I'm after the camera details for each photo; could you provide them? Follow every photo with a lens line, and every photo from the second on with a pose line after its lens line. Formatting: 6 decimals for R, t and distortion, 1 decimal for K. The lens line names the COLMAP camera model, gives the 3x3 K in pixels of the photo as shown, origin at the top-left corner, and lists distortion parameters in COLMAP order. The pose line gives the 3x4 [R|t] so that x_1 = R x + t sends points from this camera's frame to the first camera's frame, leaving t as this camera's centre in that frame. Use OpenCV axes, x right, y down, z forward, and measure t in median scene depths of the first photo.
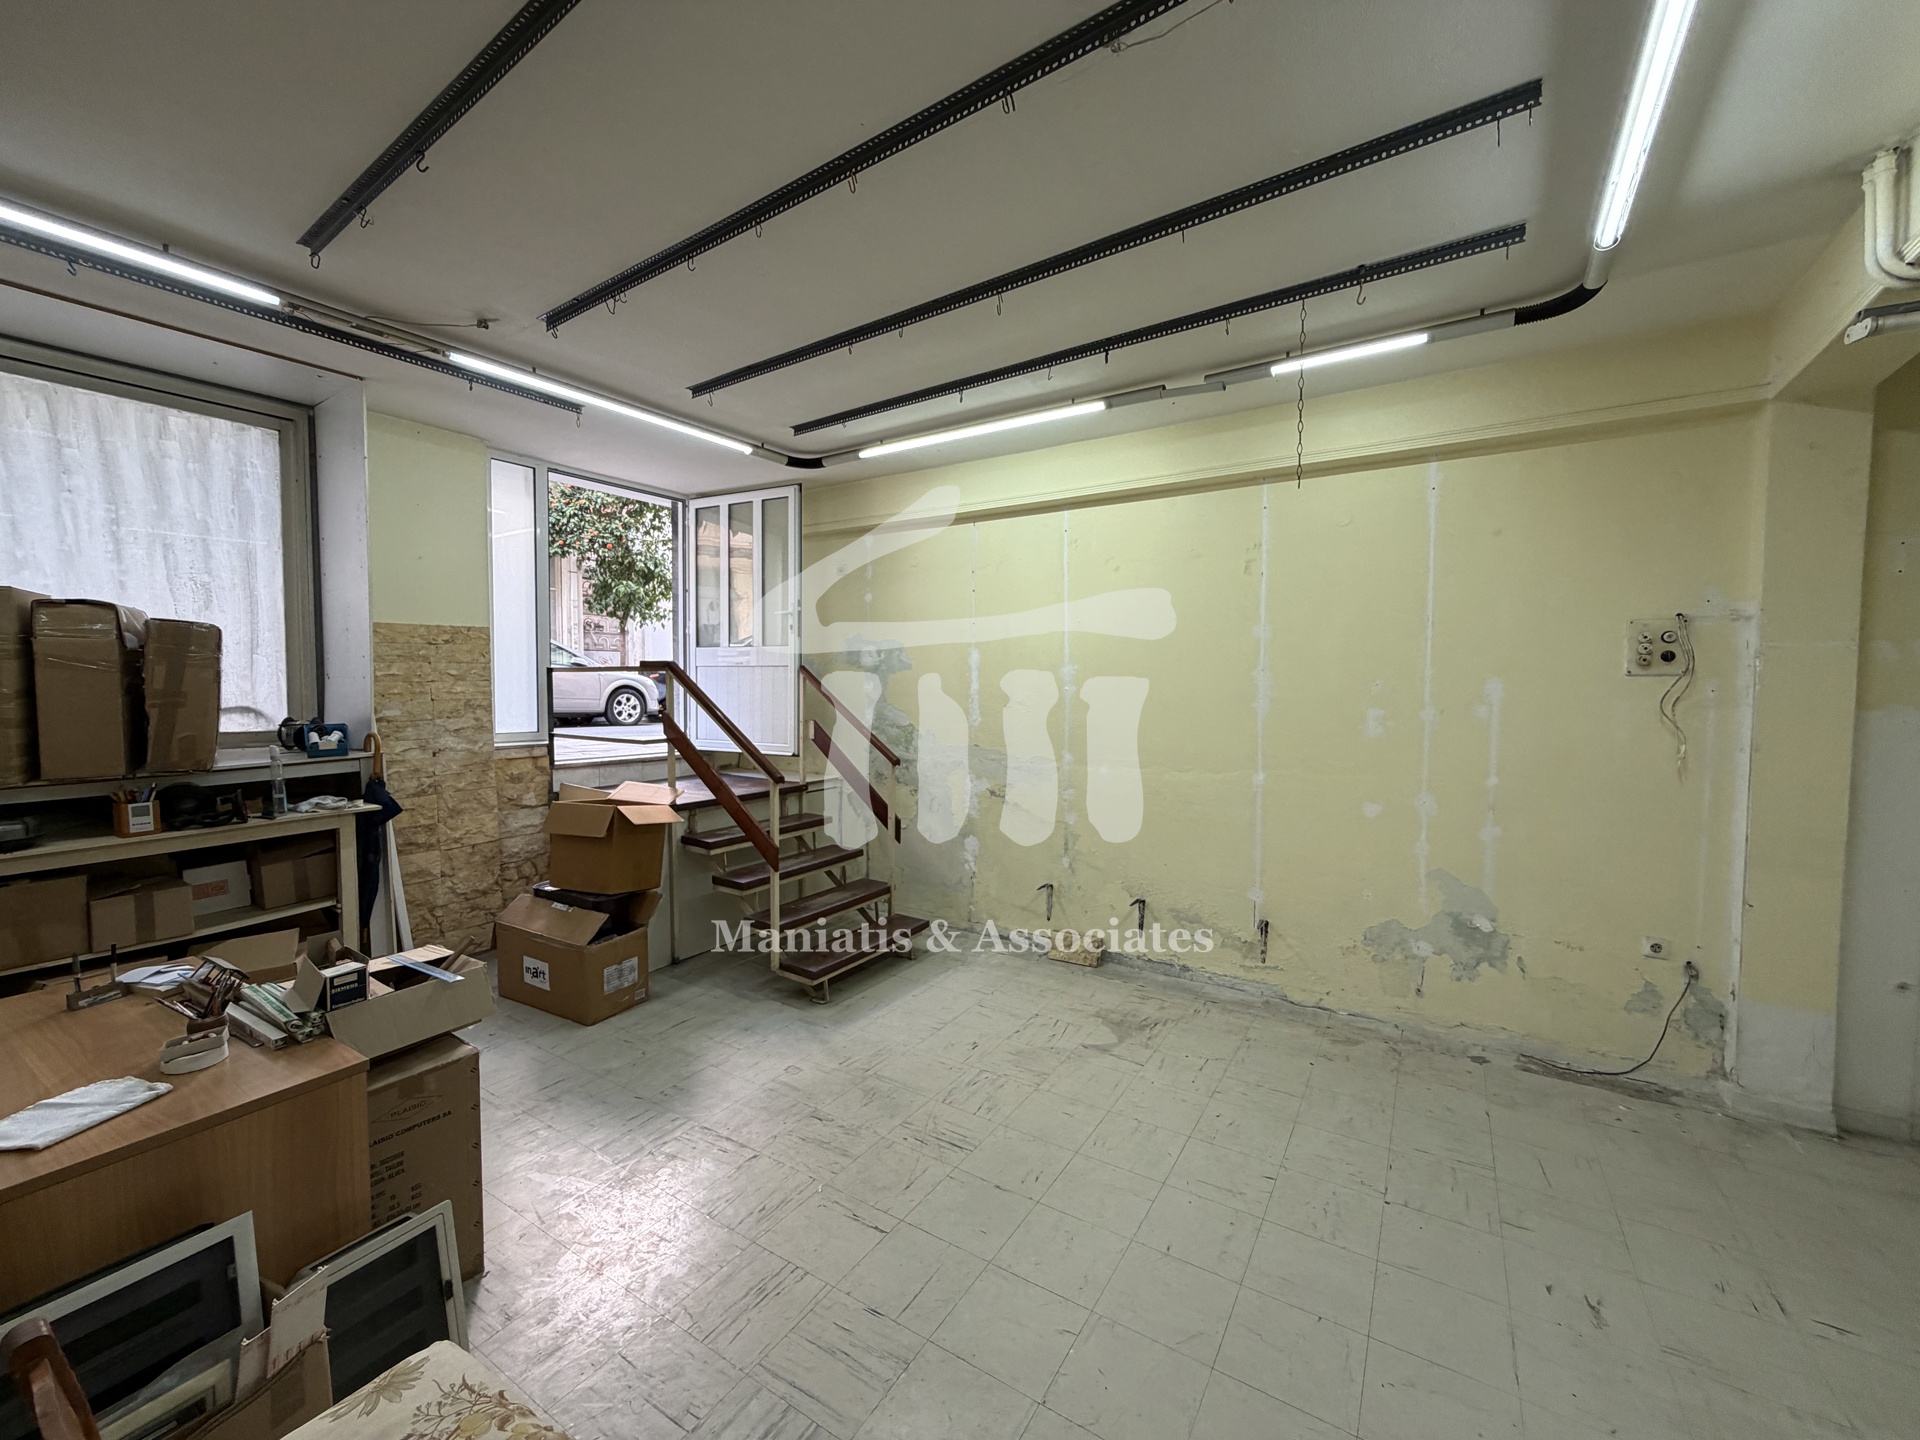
lens RADIAL K [[764.6, 0, 954.0], [0, 764.6, 719.8], [0, 0, 1]] dist [0.001136, -0.000408]
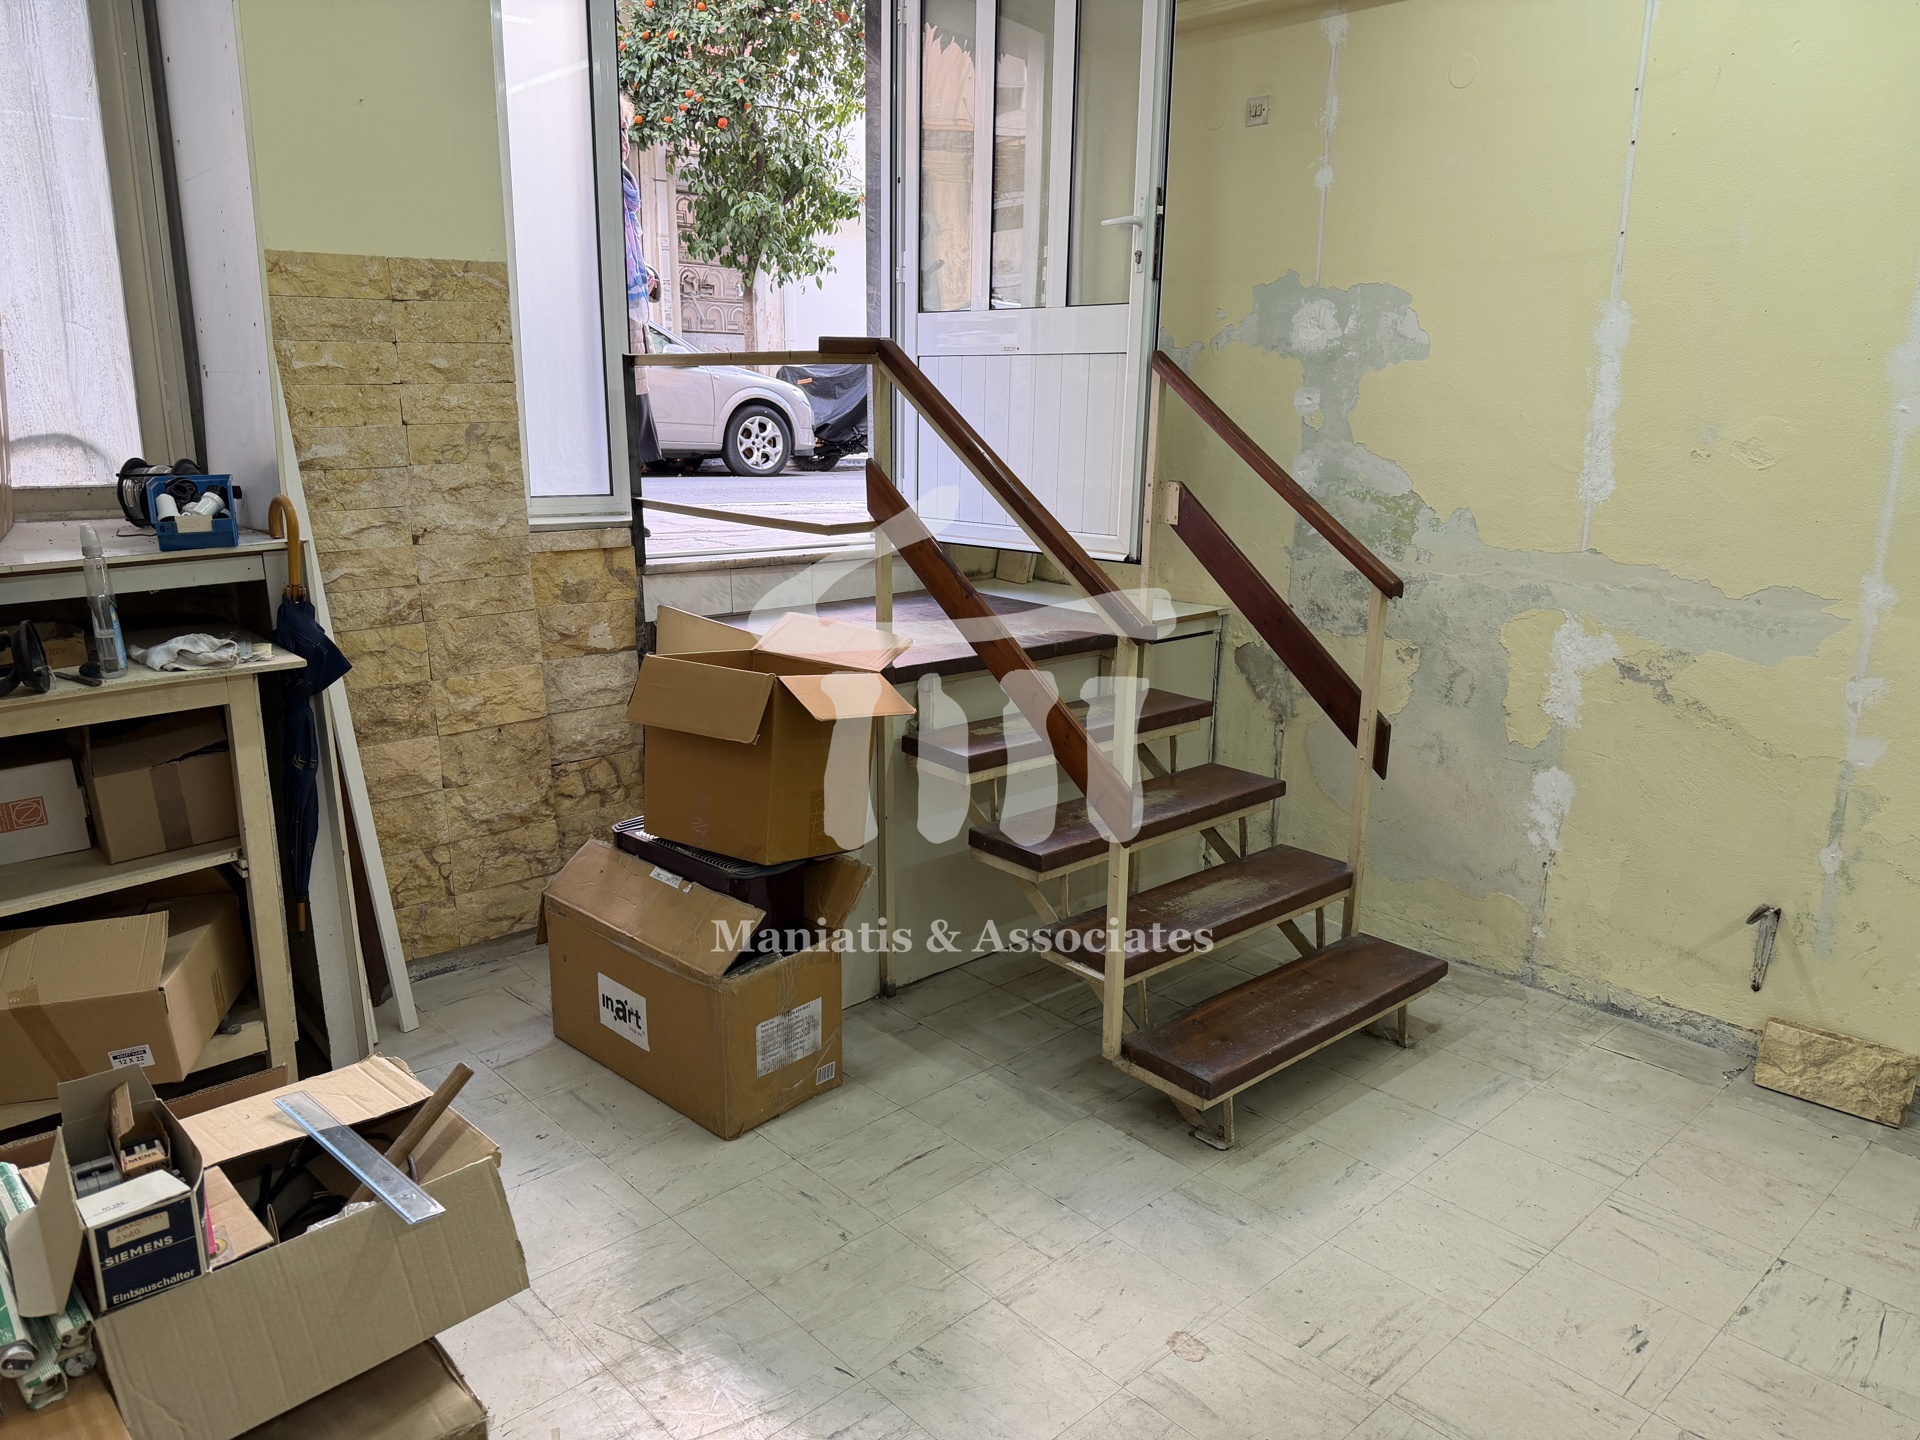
lens RADIAL K [[1350.9, 0, 951.4], [0, 1350.9, 727.8], [0, 0, 1]] dist [0.055986, -0.062219]
pose [[0.966876, 0.065324, -0.246747, -0.146475], [-0.017182, 0.981161, 0.192427, -0.010049], [0.254669, -0.181814, 0.949783, 0.272503]]
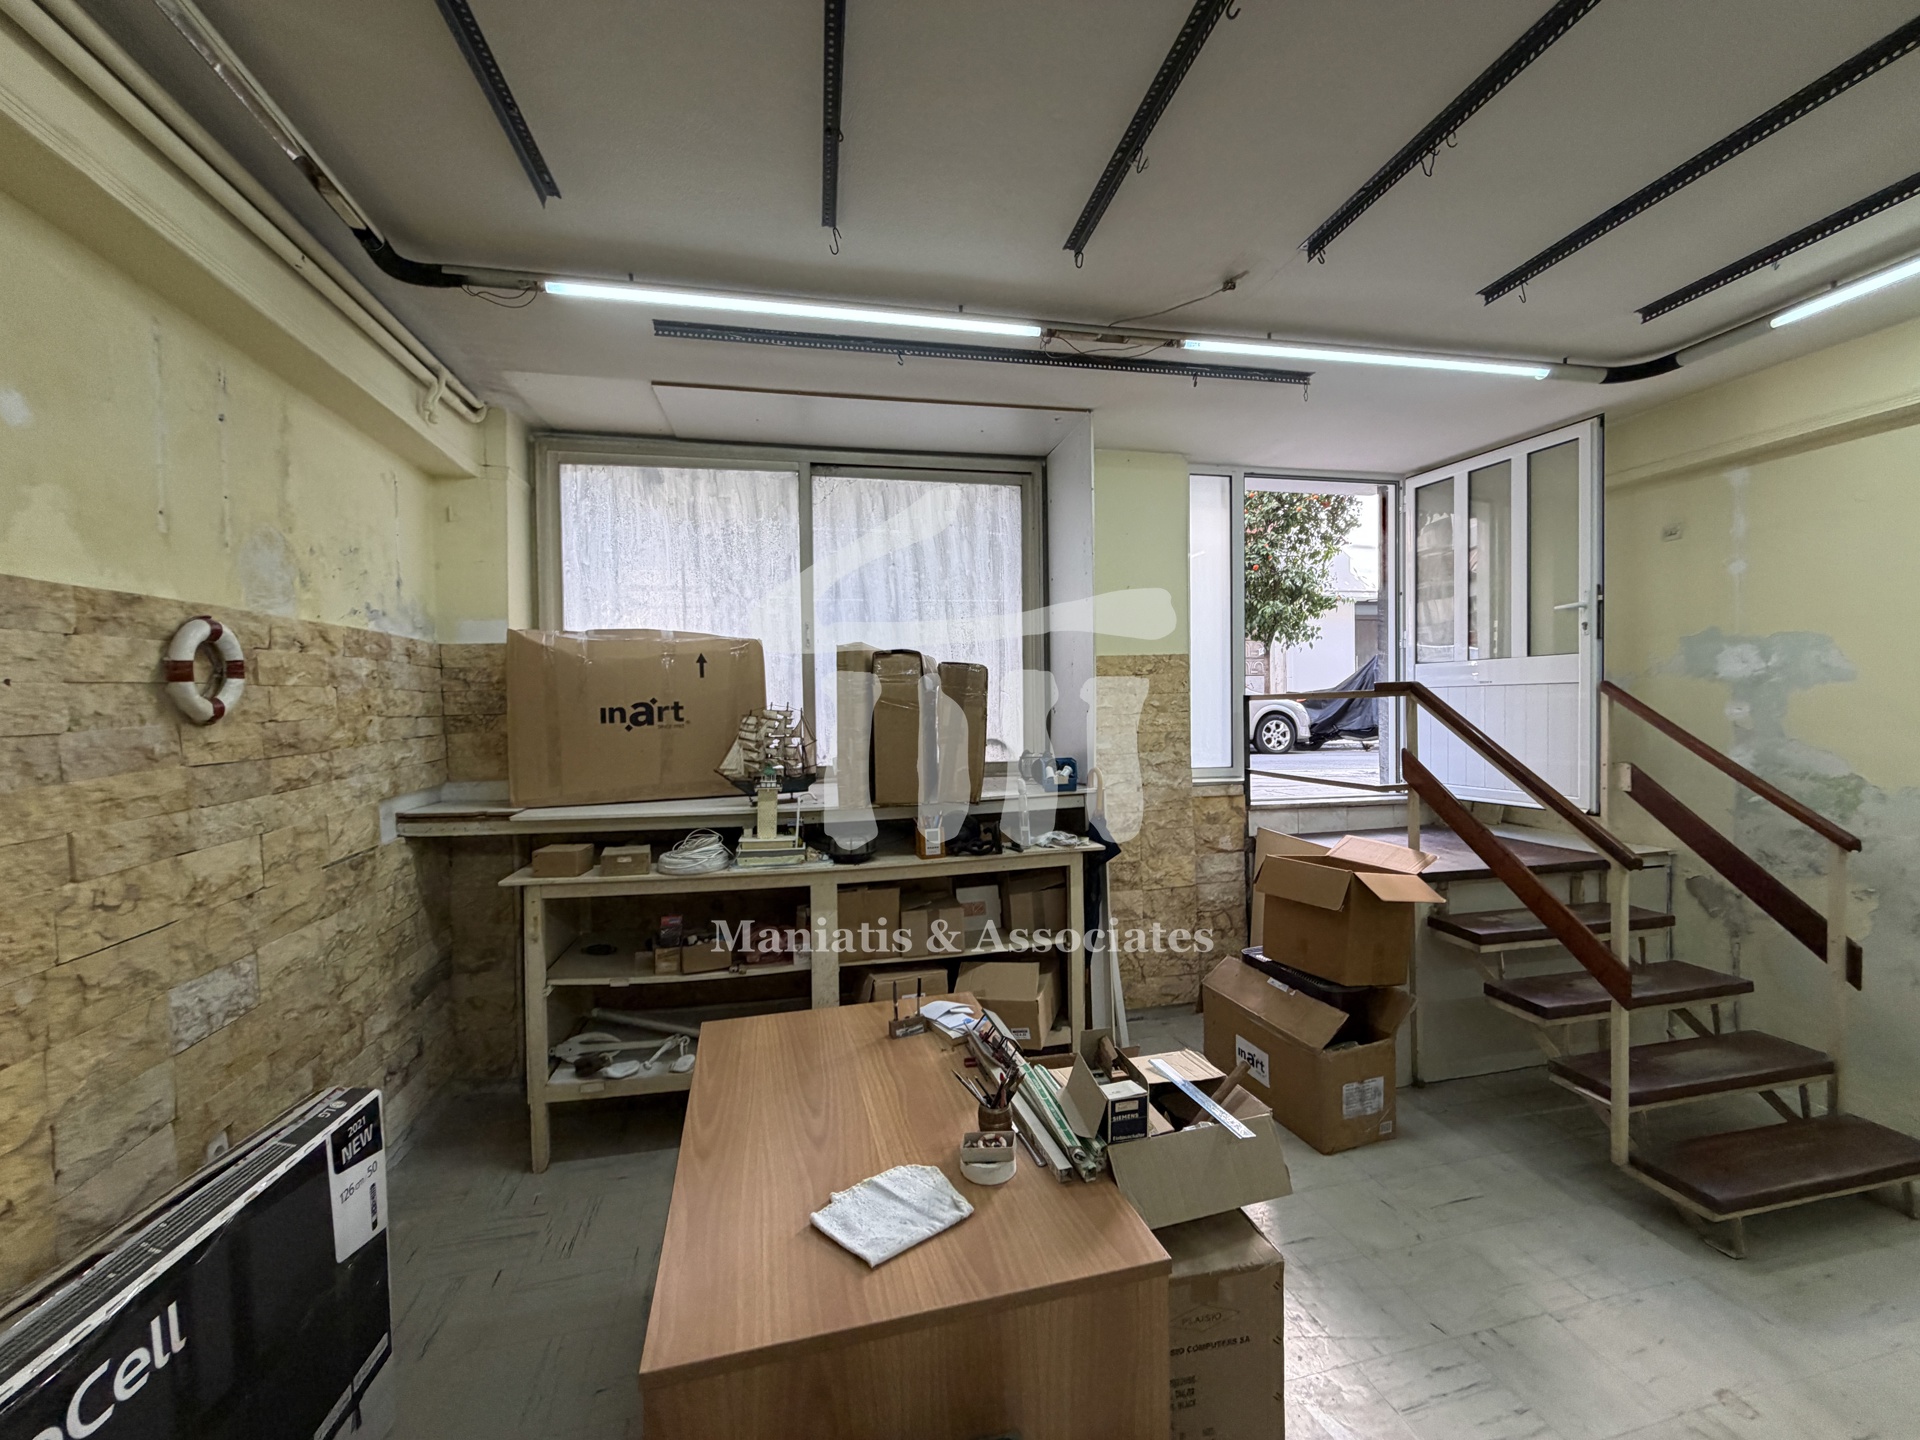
lens RADIAL K [[764.6, 0, 954.0], [0, 764.6, 719.8], [0, 0, 1]] dist [0.001136, -0.000408]
pose [[0.719824, -0.006775, -0.694124, -0.193816], [-0.014499, 0.999587, -0.024793, -0.016014], [0.694005, 0.027911, 0.719429, 0.157401]]
